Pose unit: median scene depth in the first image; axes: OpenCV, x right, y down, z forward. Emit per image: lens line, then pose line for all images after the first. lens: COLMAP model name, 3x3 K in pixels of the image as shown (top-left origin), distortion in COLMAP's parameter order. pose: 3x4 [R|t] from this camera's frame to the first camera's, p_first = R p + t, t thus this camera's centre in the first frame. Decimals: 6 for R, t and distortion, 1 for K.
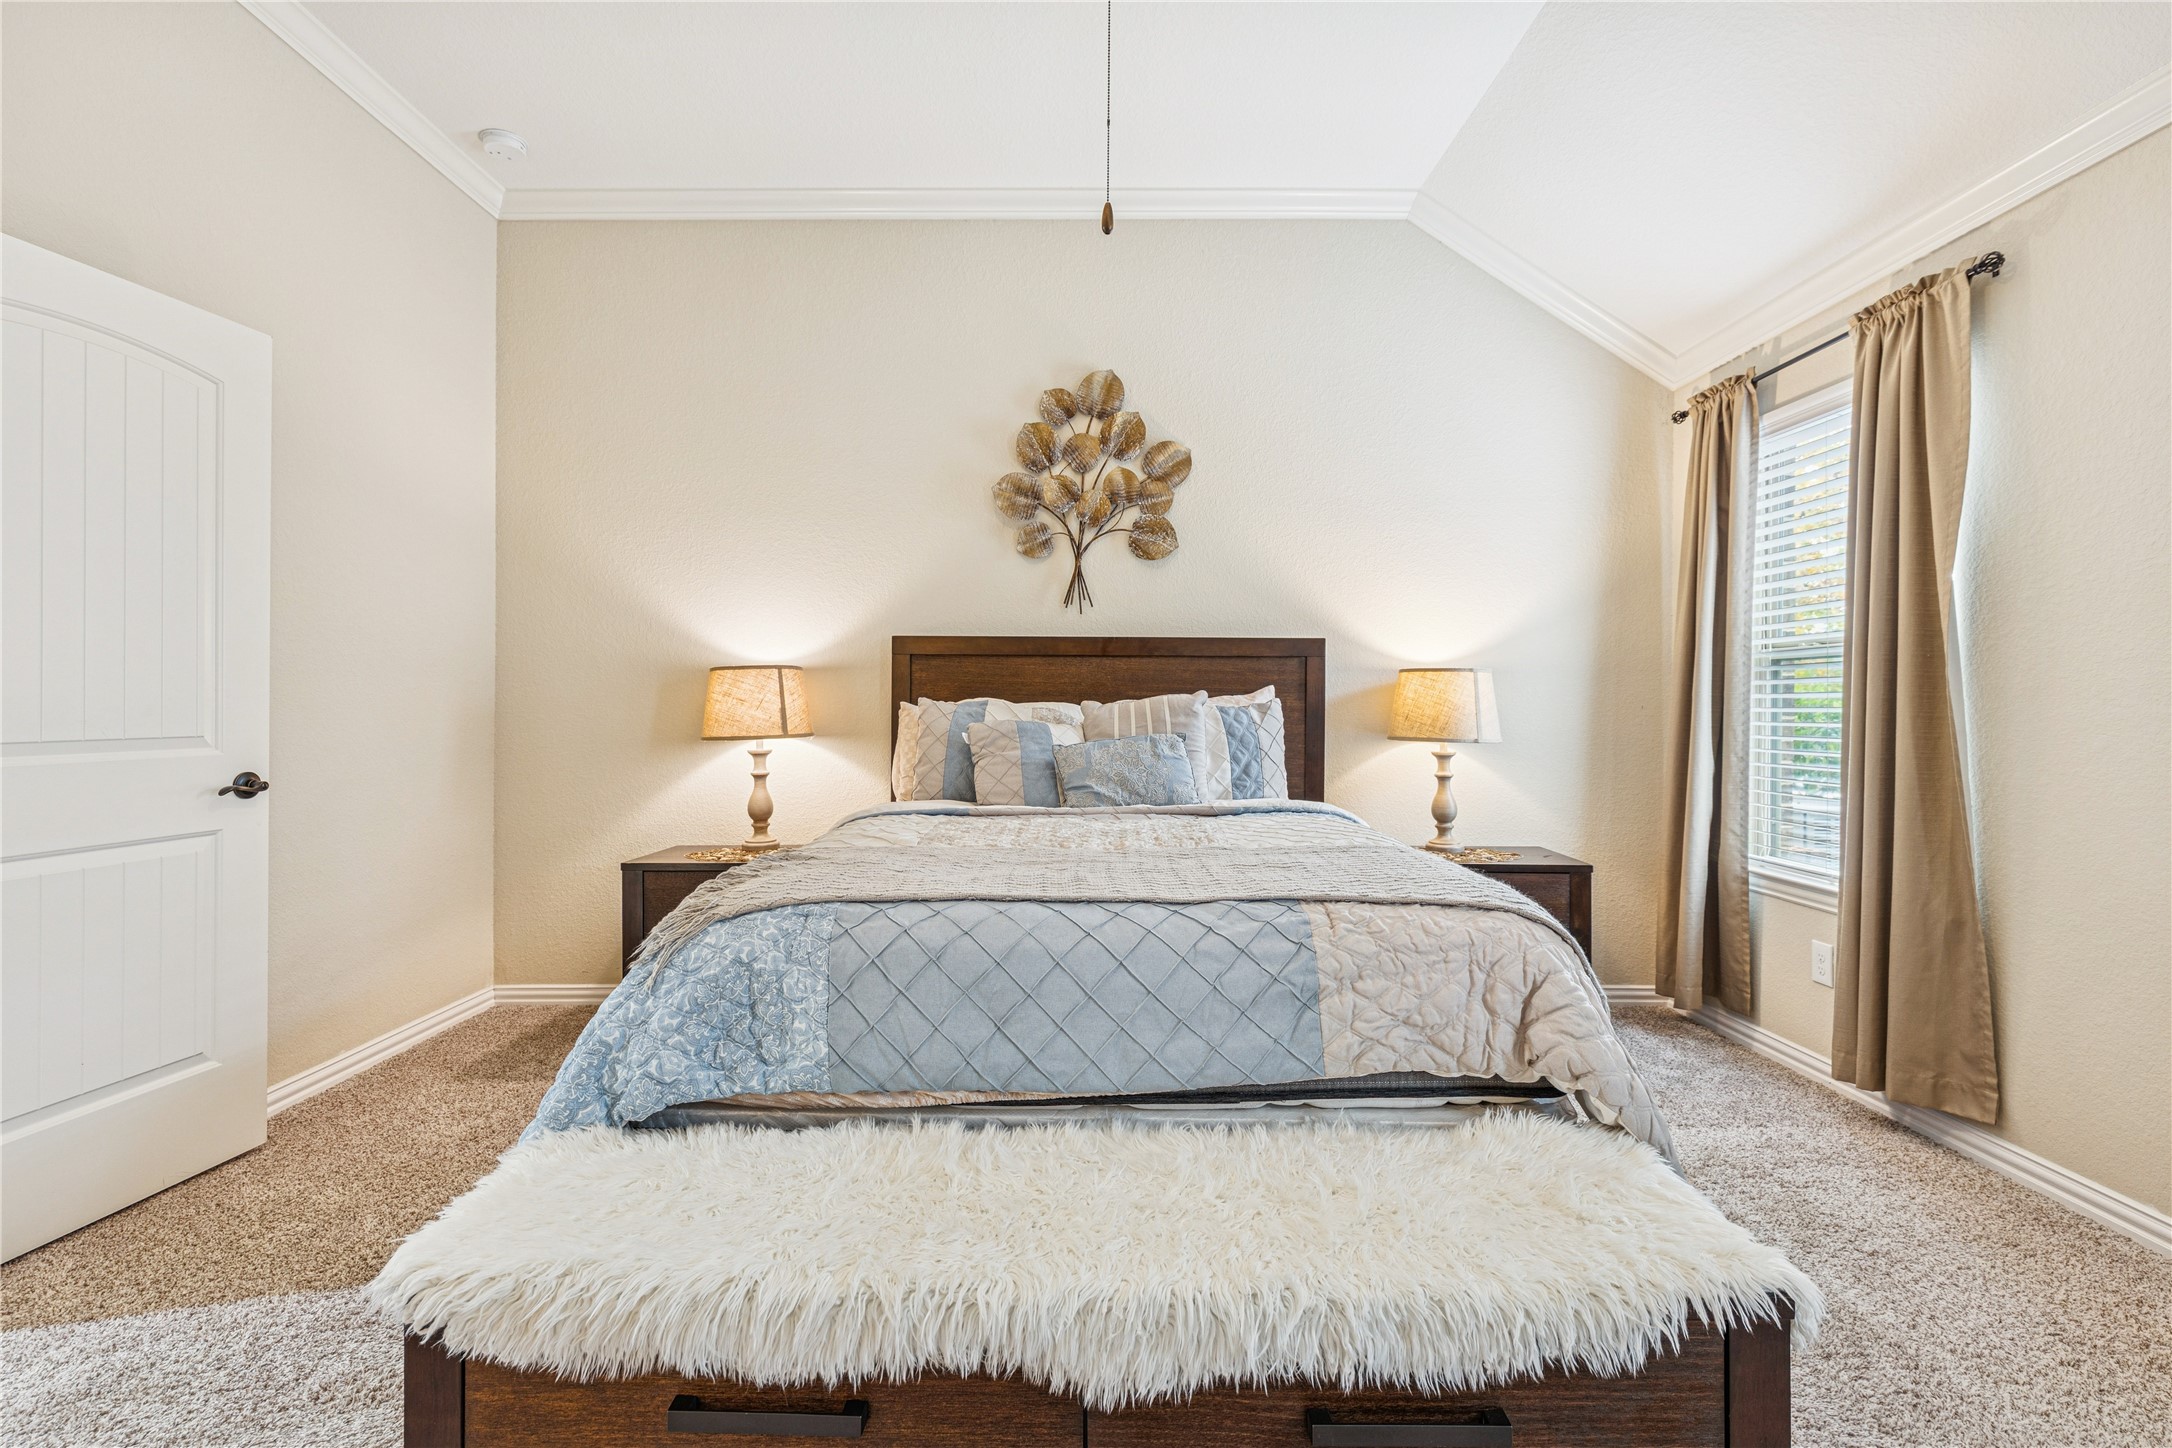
lens RADIAL K [[963.9, 0, 1085.7], [0, 963.9, 713.3], [0, 0, 1]] dist [0.002292, -0.000044]
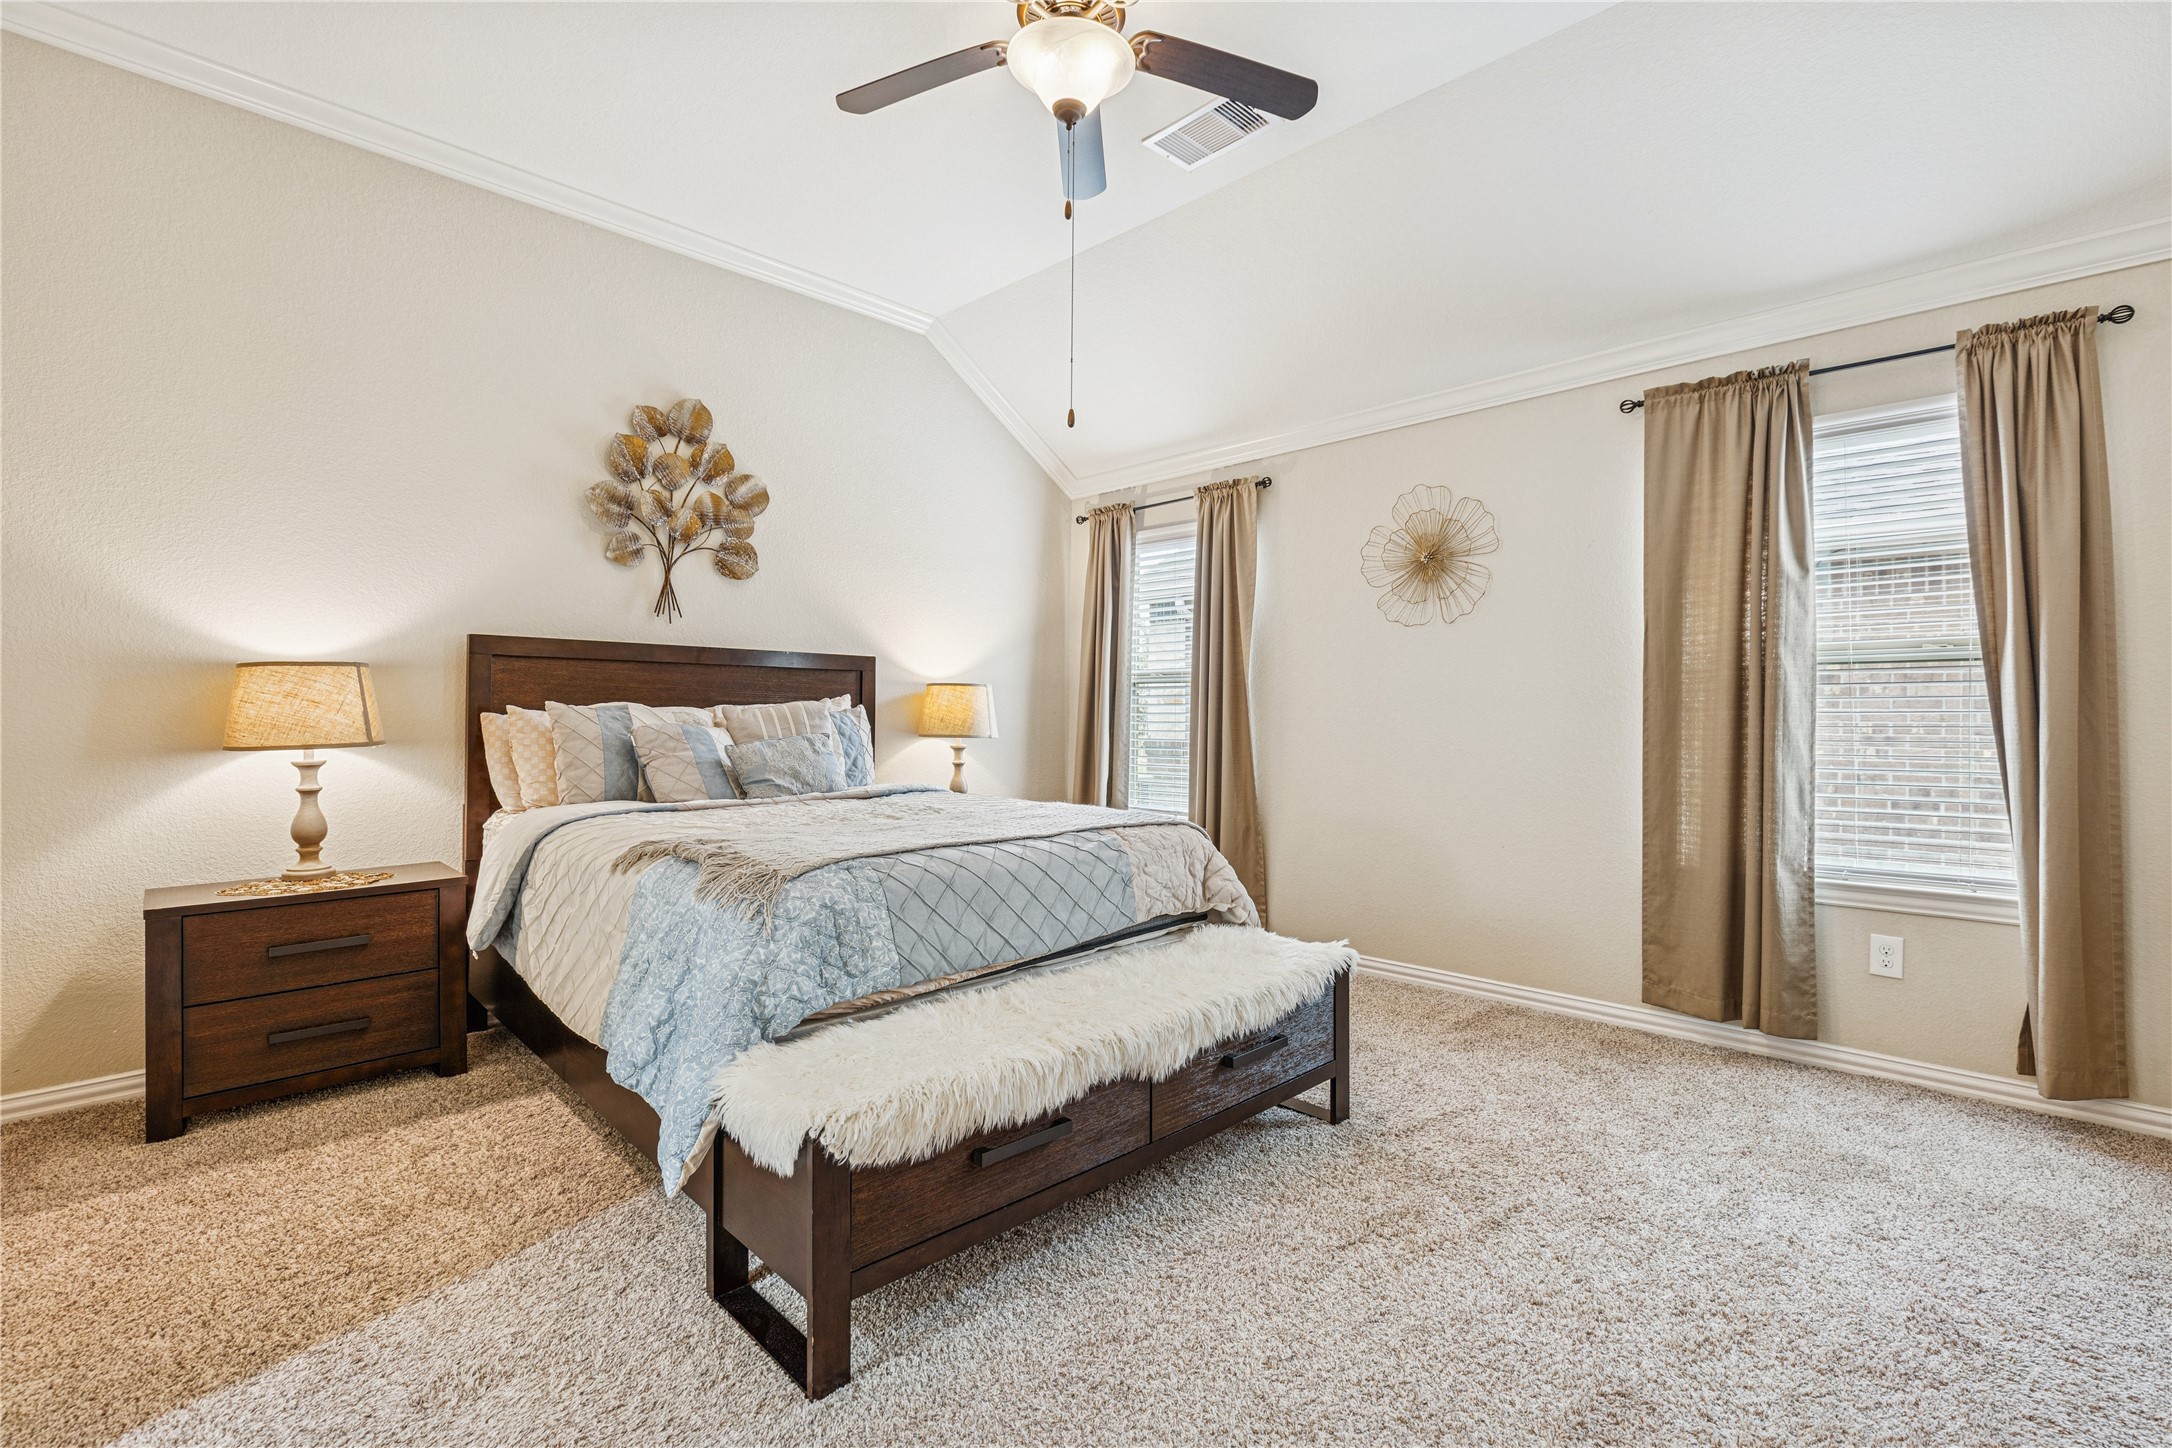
lens RADIAL K [[963.9, 0, 1085.7], [0, 963.9, 713.3], [0, 0, 1]] dist [0.002292, -0.000044]
pose [[0.714005, 0.001258, 0.700139, -0.444904], [0.002043, 0.999990, -0.003881, 0.000869], [-0.700138, 0.004201, 0.713996, -0.079550]]
